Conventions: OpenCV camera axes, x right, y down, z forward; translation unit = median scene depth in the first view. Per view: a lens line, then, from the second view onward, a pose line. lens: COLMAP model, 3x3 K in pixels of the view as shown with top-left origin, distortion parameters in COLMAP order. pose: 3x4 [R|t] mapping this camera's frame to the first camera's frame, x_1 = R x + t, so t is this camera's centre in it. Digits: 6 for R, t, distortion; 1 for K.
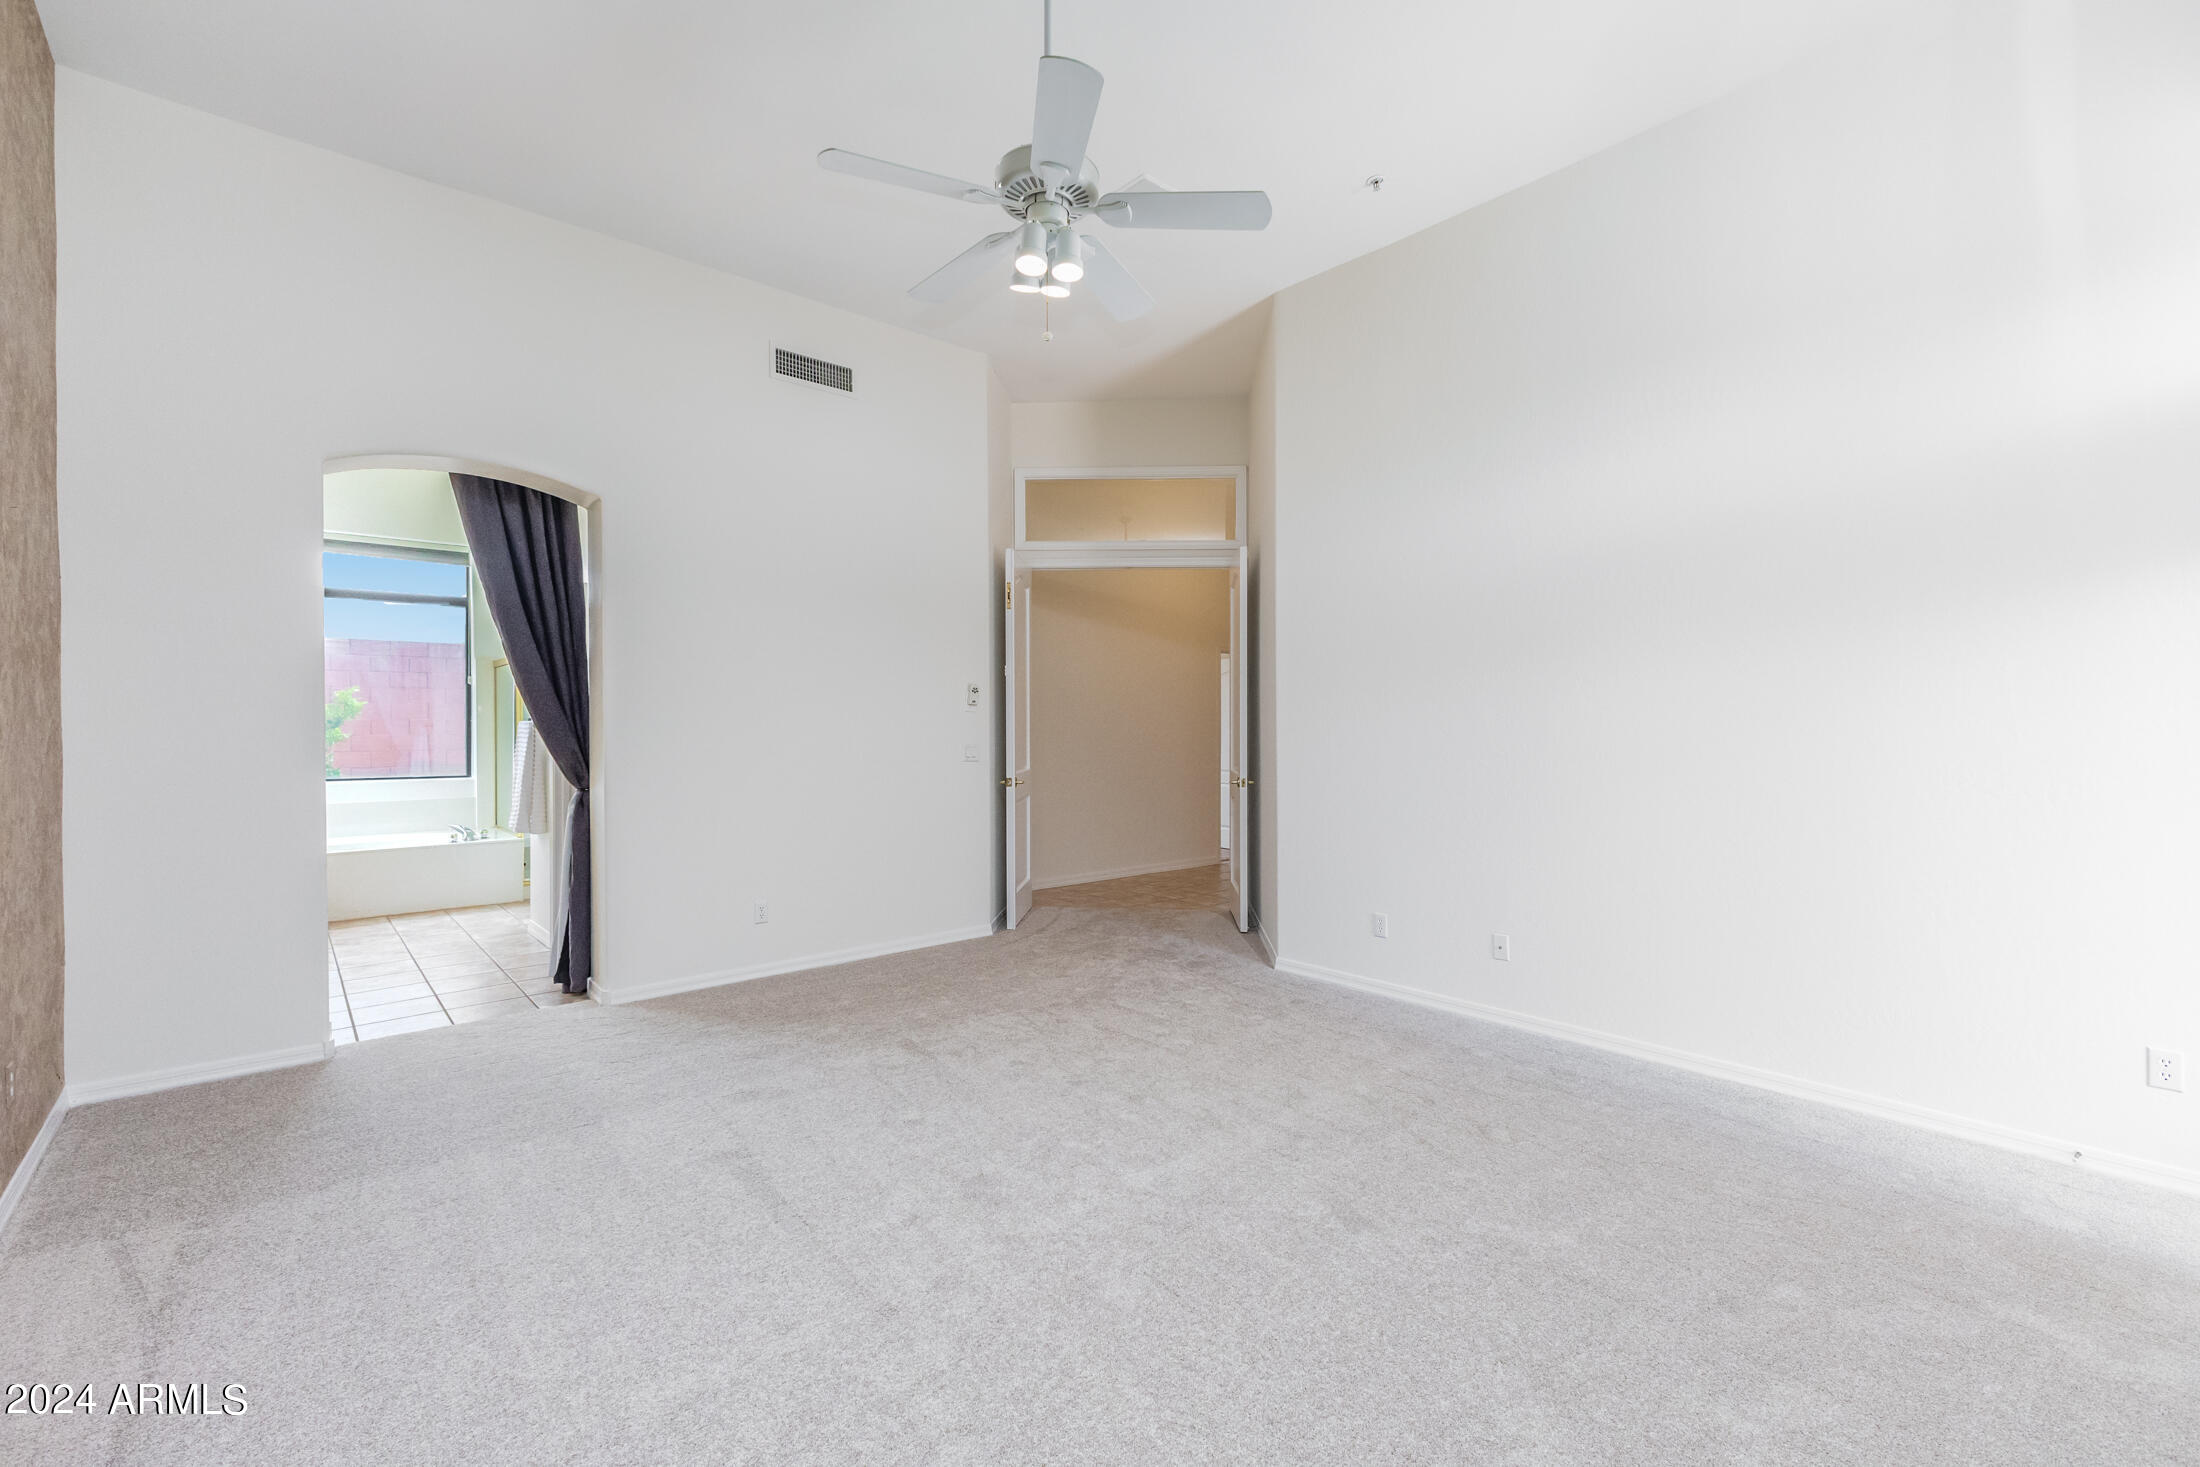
lens RADIAL K [[944.6, 0, 1101.1], [0, 944.6, 726.6], [0, 0, 1]] dist [0.010448, -0.001345]
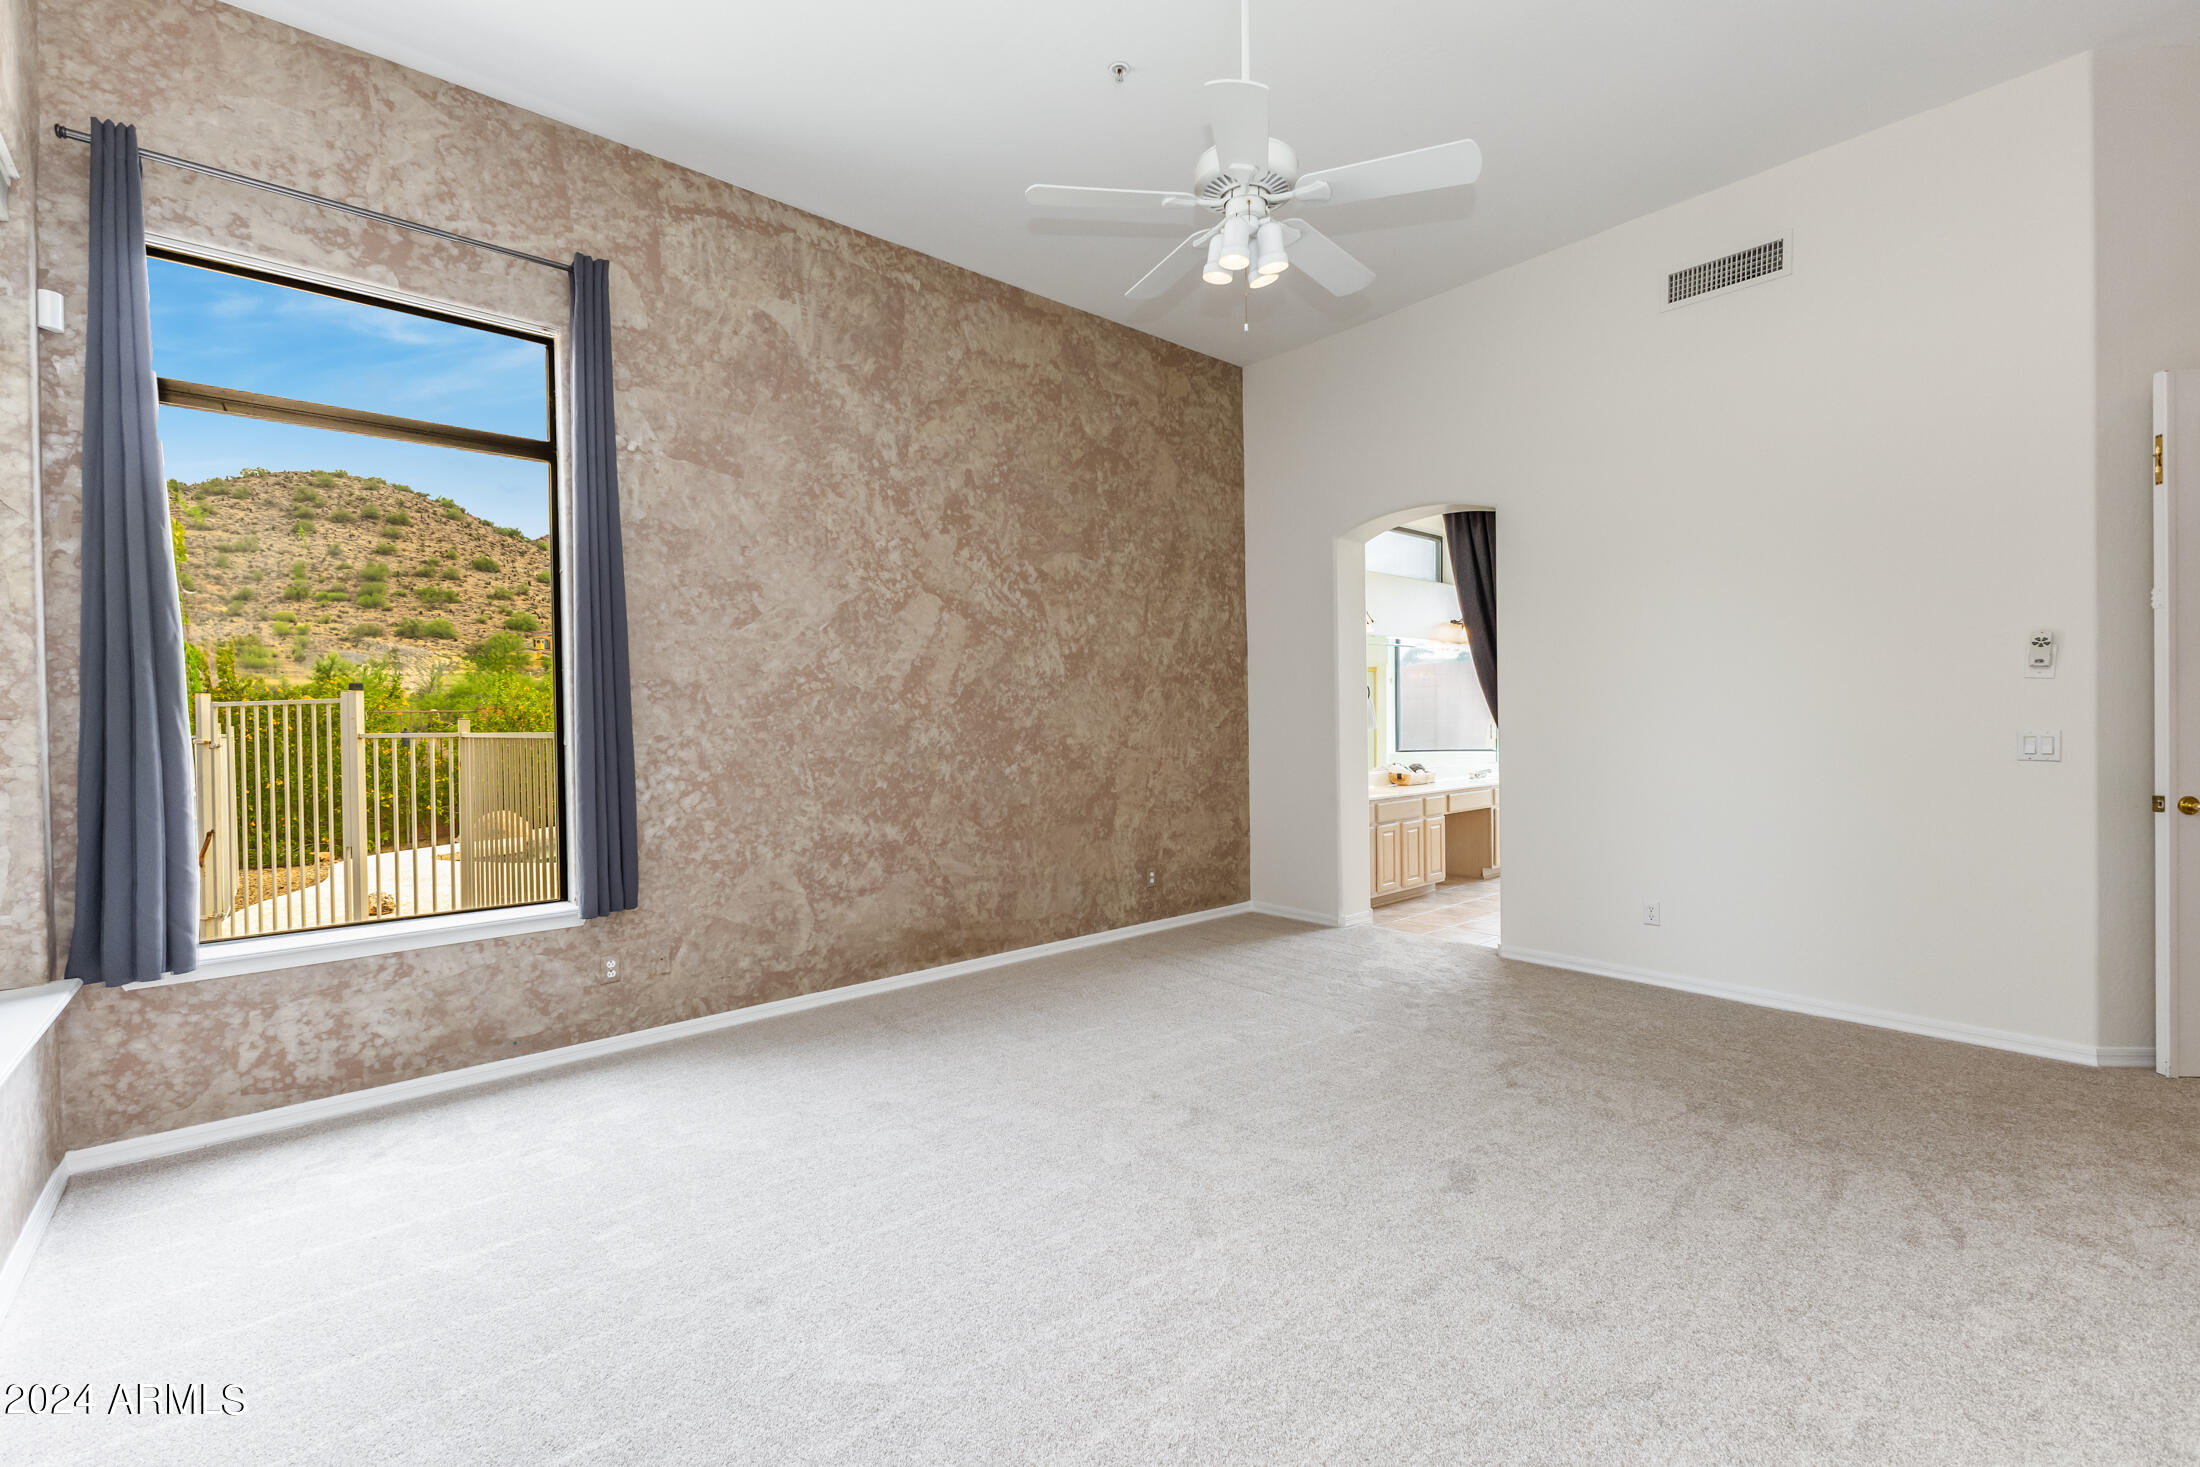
lens RADIAL K [[944.6, 0, 1101.1], [0, 944.6, 726.6], [0, 0, 1]] dist [0.010448, -0.001345]
pose [[-0.001176, 0.012292, -0.999924, 0.589232], [0.011872, 0.999854, 0.012277, 0.000125], [0.999929, -0.011857, -0.001322, 0.514681]]
